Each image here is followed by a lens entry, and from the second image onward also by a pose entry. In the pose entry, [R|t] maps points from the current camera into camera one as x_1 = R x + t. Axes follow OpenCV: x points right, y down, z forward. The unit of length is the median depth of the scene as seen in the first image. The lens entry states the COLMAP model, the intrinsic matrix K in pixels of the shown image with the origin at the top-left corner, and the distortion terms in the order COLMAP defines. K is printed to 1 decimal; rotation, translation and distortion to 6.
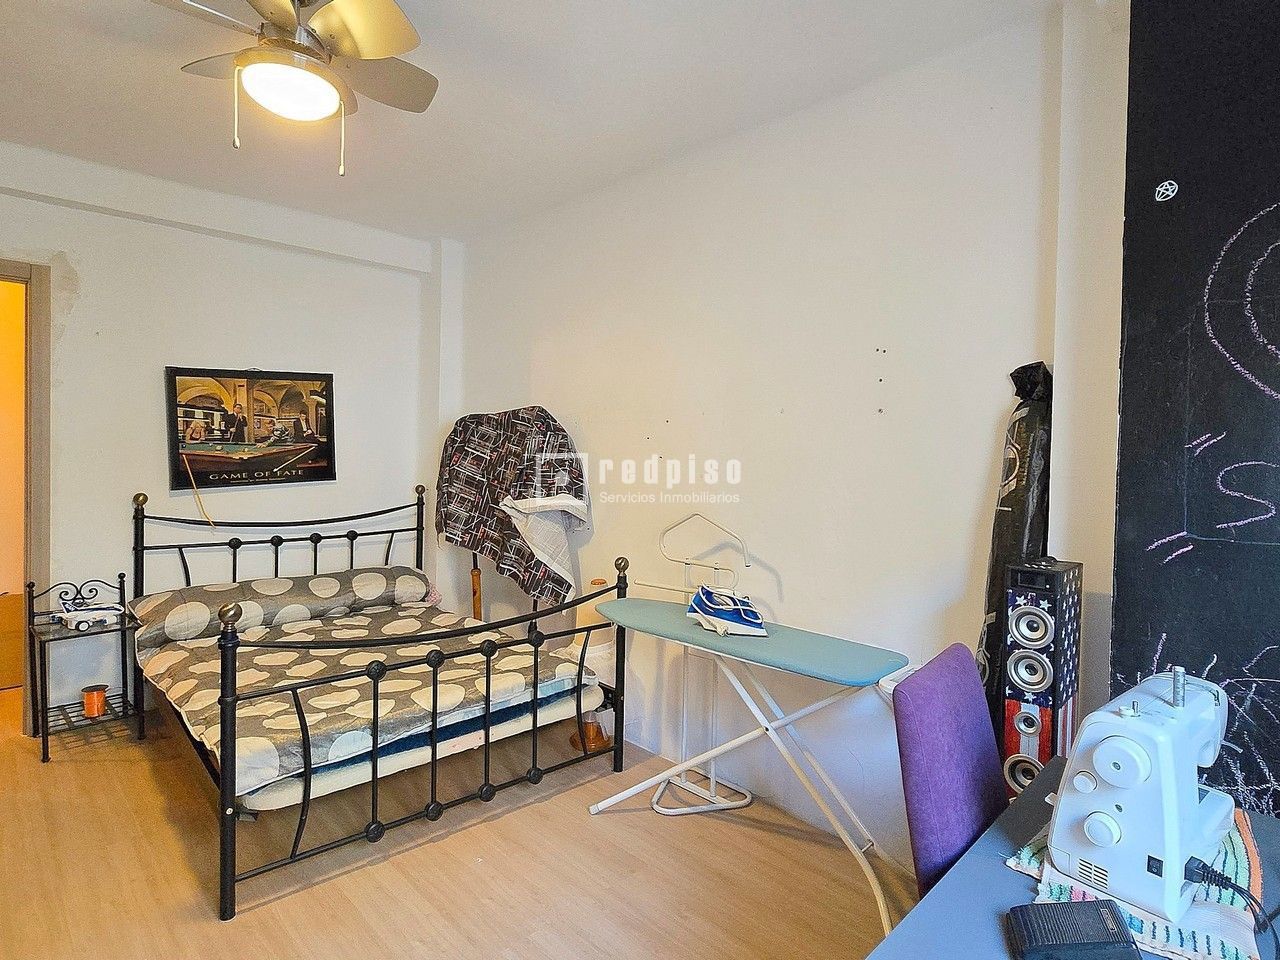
lens RADIAL K [[696.7, 0, 640.4], [0, 696.7, 459.4], [0, 0, 1]] dist [-0.002742, -0.002065]
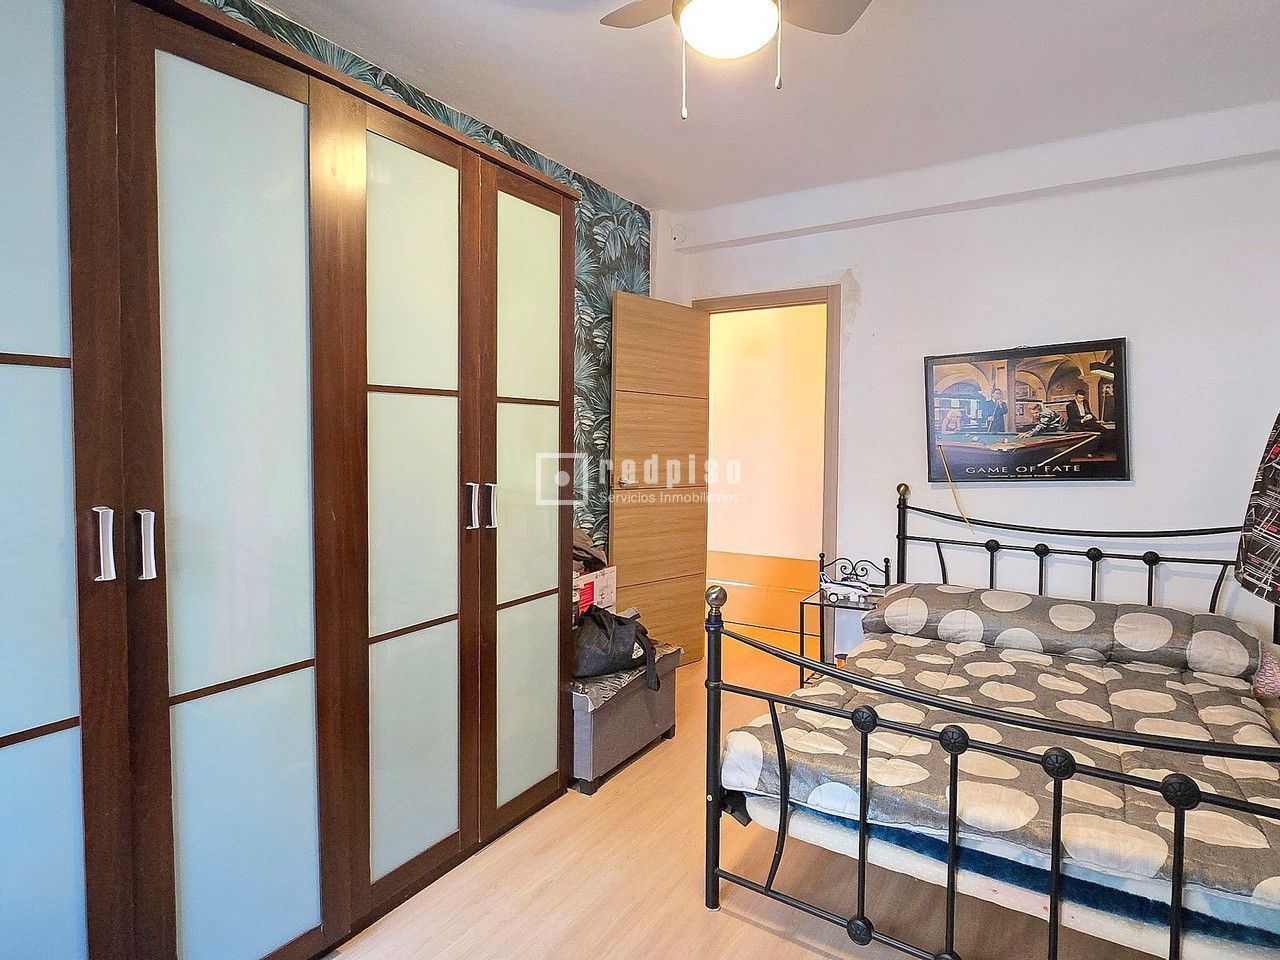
lens RADIAL K [[696.7, 0, 640.4], [0, 696.7, 459.4], [0, 0, 1]] dist [-0.002742, -0.002065]
pose [[0.234327, 0.006939, -0.972133, 0.180450], [-0.016119, 0.999865, 0.003252, 0.014861], [0.972024, 0.014908, 0.234408, 0.357921]]
